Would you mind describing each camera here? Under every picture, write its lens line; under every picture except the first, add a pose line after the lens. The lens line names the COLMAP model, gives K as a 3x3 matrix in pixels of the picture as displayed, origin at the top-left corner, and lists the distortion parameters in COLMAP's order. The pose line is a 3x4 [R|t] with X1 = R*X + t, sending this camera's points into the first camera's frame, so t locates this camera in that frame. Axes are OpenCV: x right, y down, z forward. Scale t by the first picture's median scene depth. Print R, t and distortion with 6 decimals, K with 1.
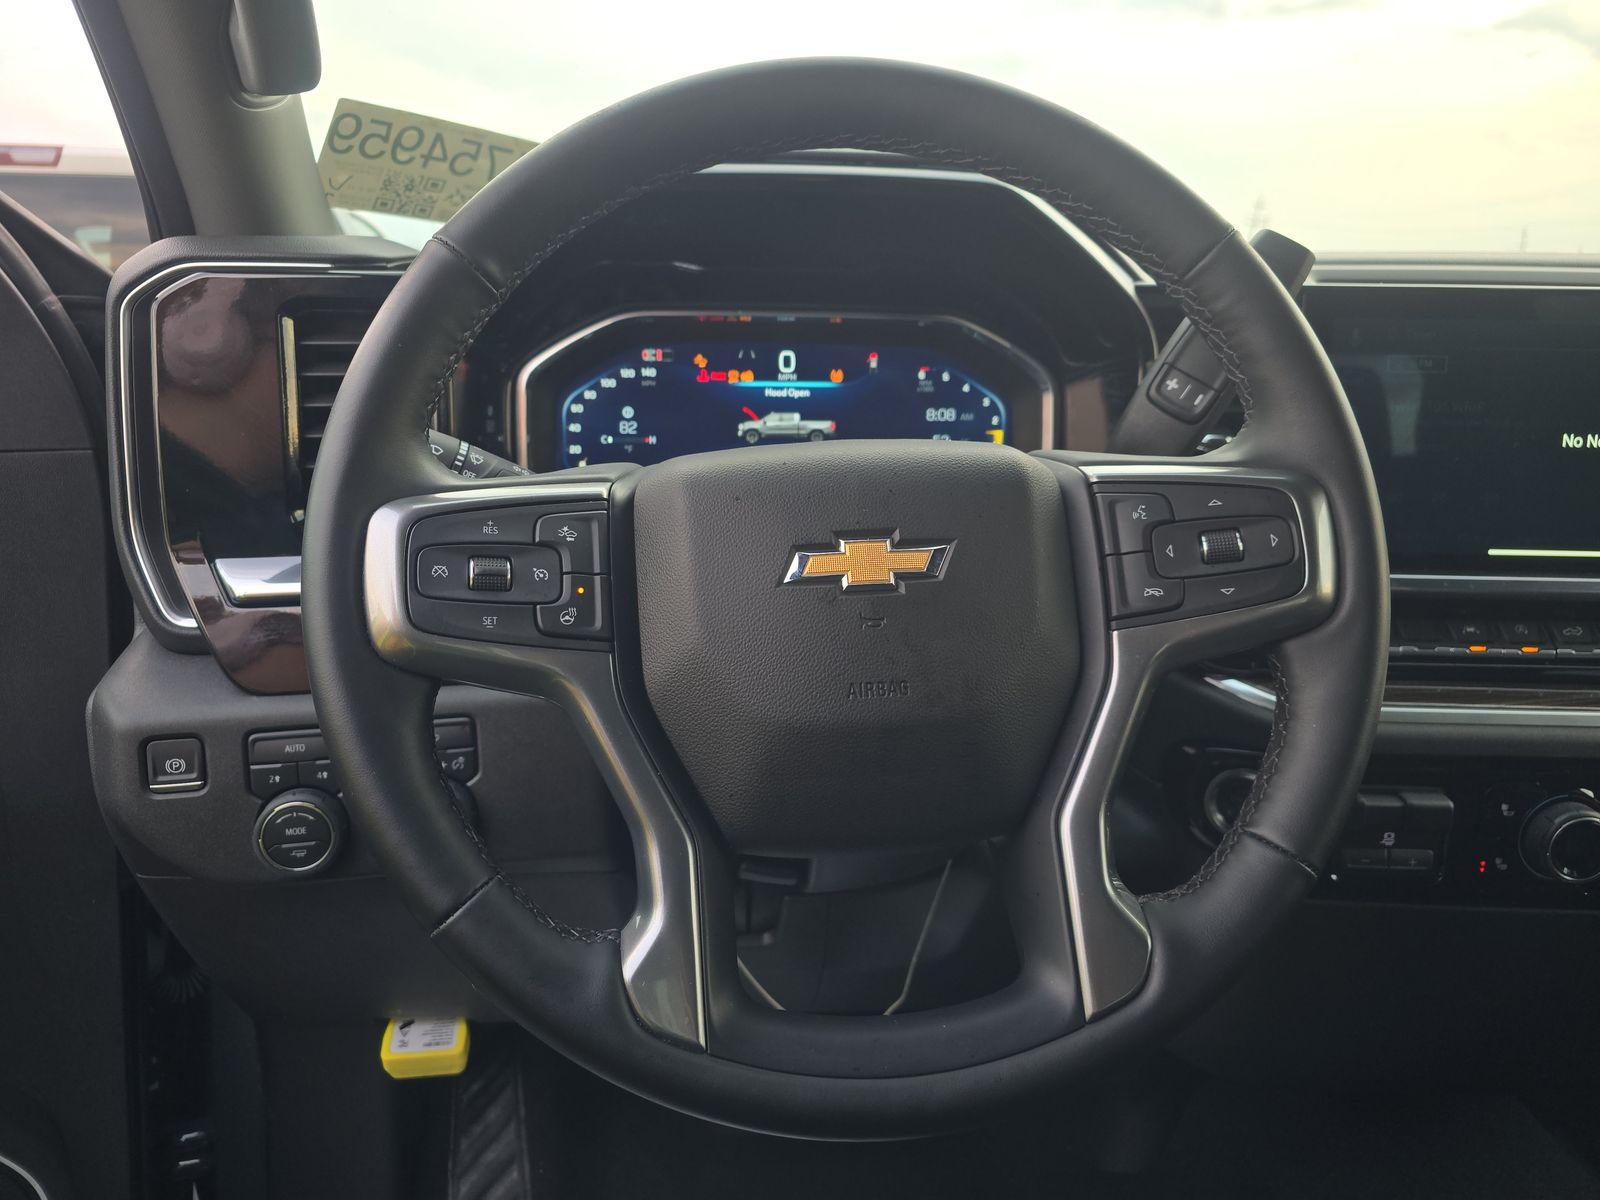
lens RADIAL K [[1104.9, 0, 771.9], [0, 1104.9, 586.0], [0, 0, 1]] dist [0.071329, -0.056336]
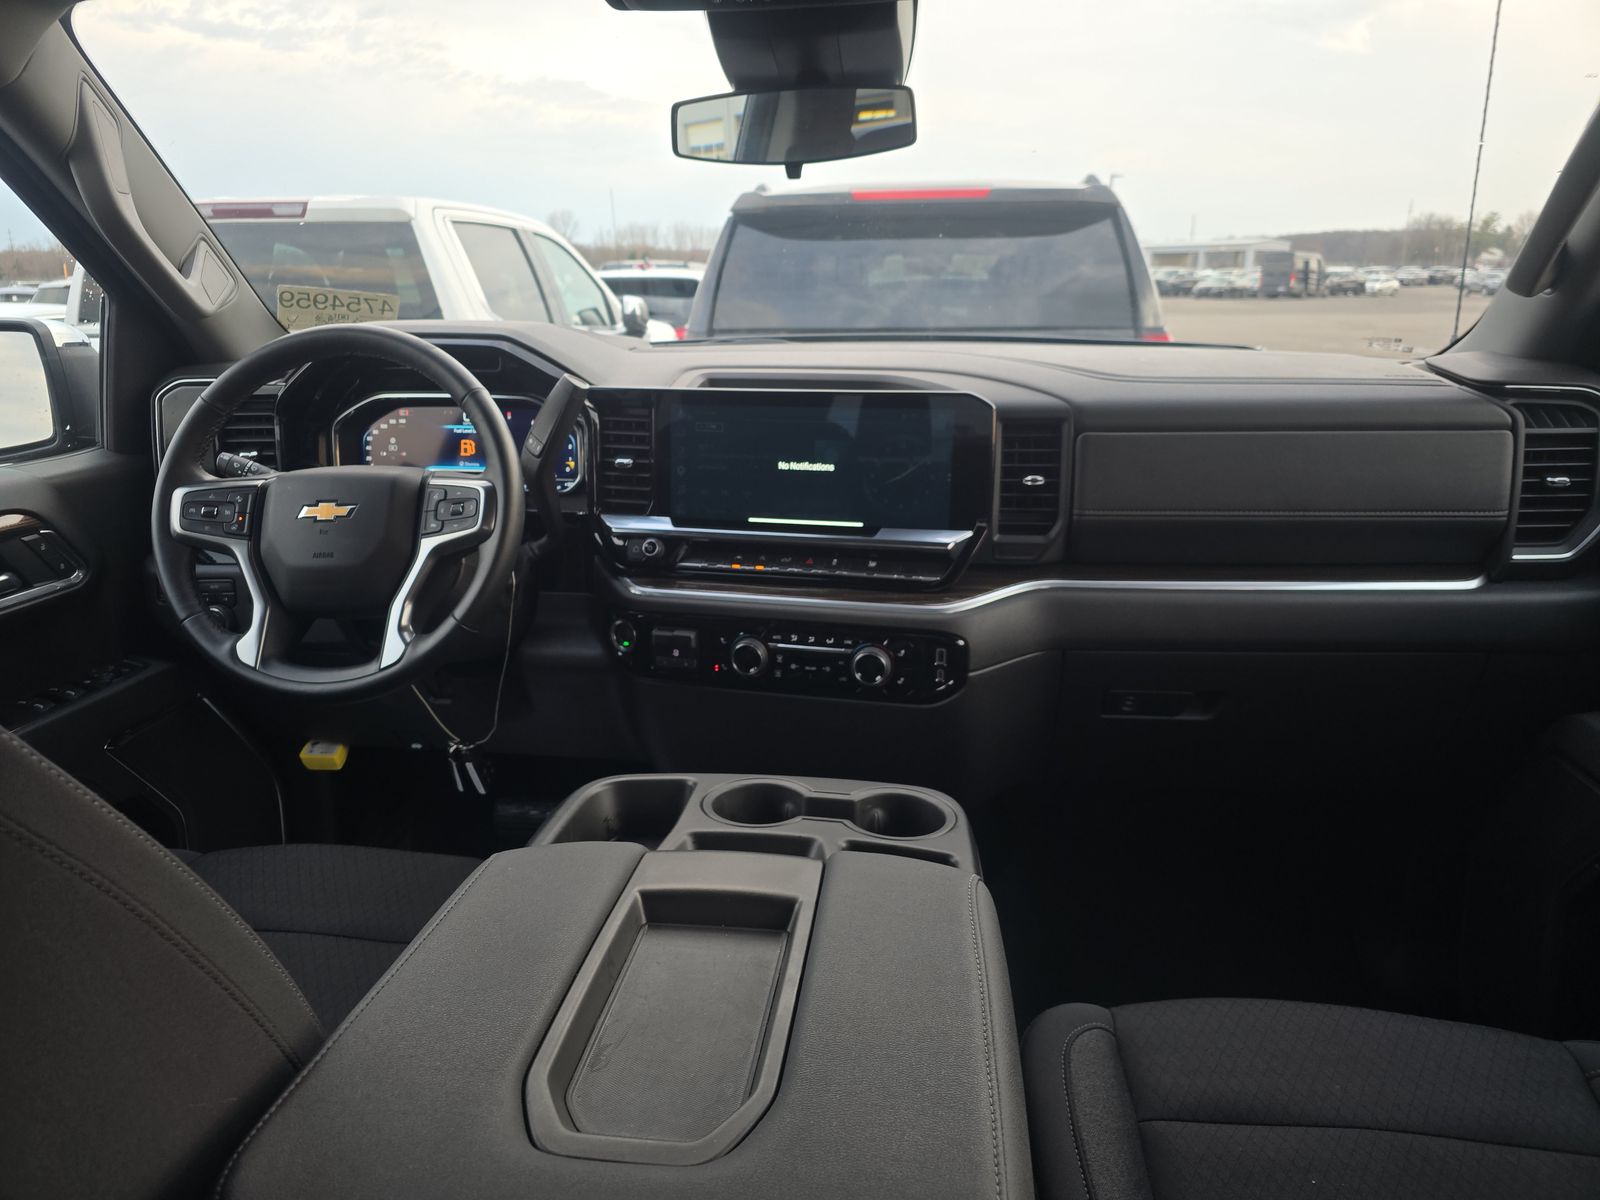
lens RADIAL K [[1104.9, 0, 771.9], [0, 1104.9, 586.0], [0, 0, 1]] dist [0.071329, -0.056336]
pose [[0.974409, 0.038865, -0.221398, 1.026385], [-0.032622, 0.998962, 0.031783, 0.023285], [0.222403, -0.023747, 0.974666, -0.861577]]
